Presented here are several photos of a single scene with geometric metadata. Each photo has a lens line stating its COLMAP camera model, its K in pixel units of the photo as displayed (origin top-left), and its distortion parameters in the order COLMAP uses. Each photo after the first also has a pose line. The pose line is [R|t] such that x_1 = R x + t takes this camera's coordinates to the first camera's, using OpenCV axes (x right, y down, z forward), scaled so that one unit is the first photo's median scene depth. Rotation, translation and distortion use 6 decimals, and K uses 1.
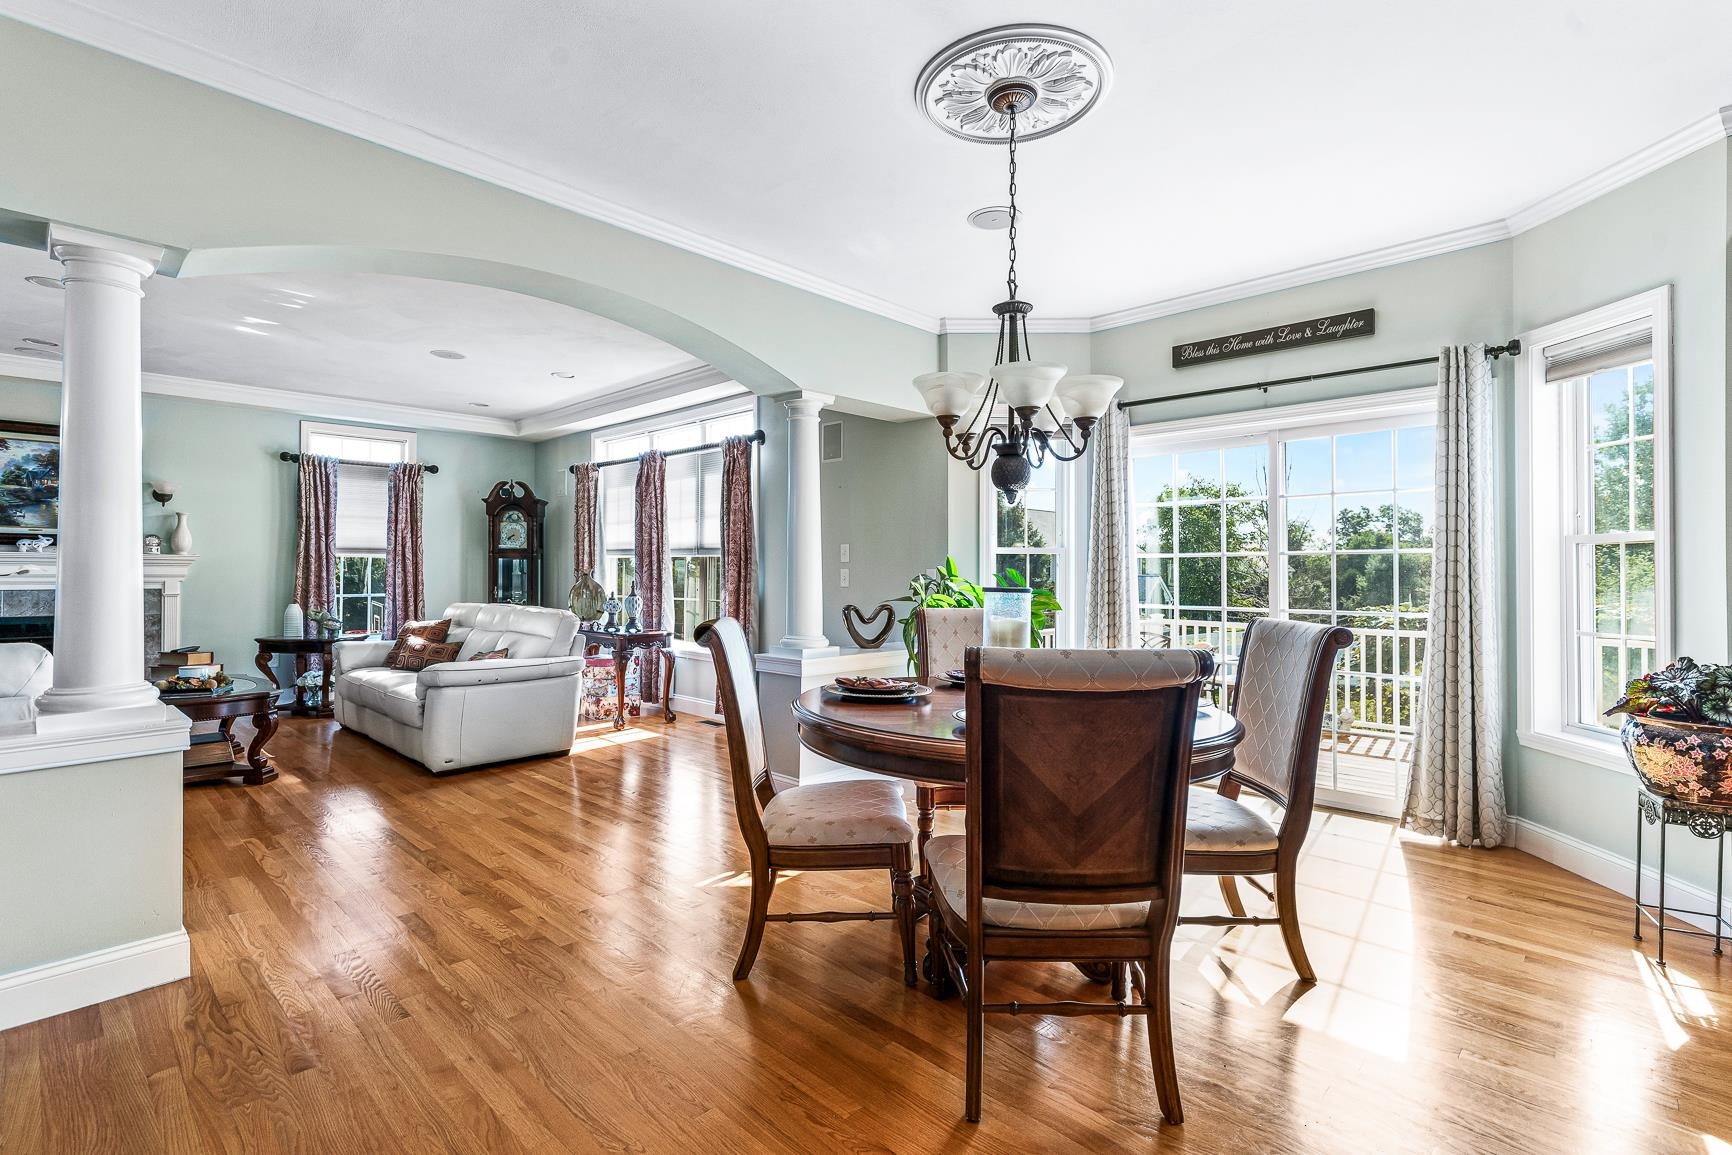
lens RADIAL K [[816.6, 0, 866.0], [0, 816.6, 577.5], [0, 0, 1]] dist [0.000234, 0.000191]
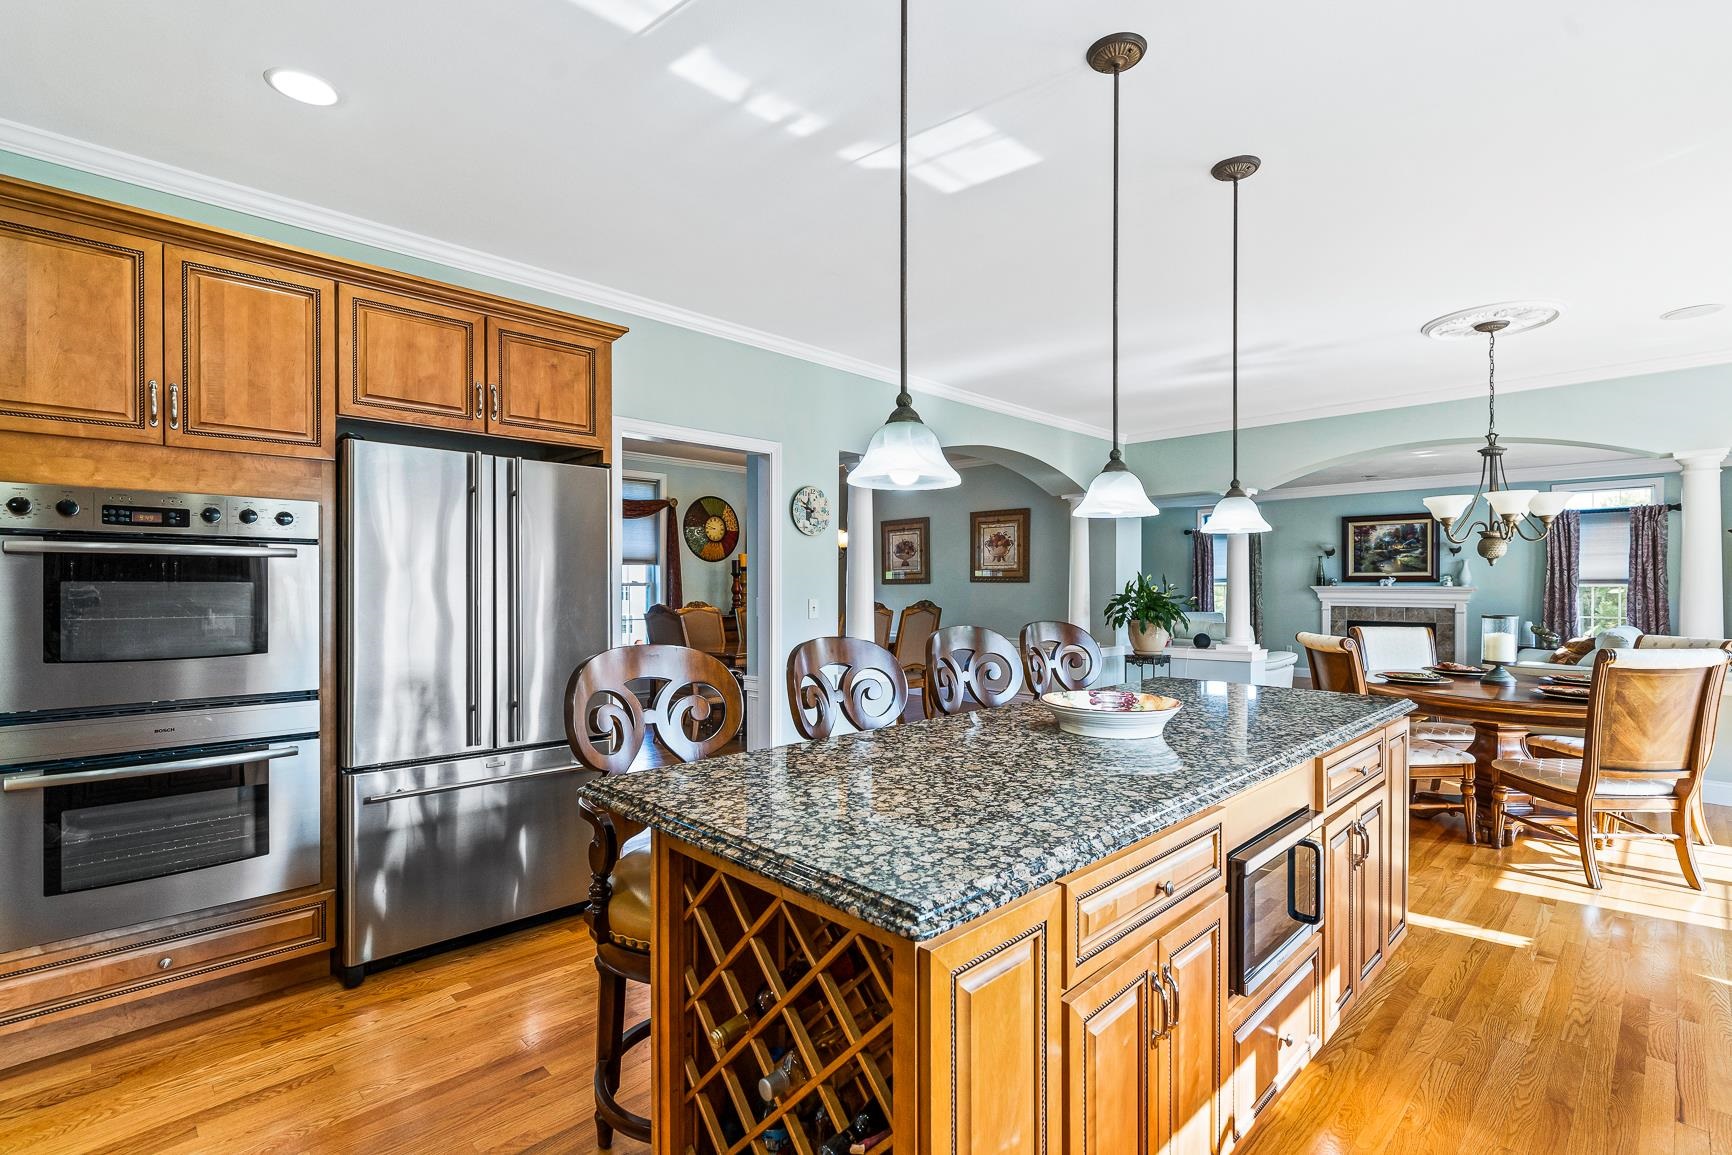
lens RADIAL K [[797.9, 0, 870.1], [0, 797.9, 592.3], [0, 0, 1]] dist [-0.000215, -0.000789]
pose [[-0.024538, 0.003527, -0.999693, 0.641551], [-0.010303, 0.999940, 0.003781, -0.009915], [0.999646, 0.010393, -0.024500, -0.082626]]
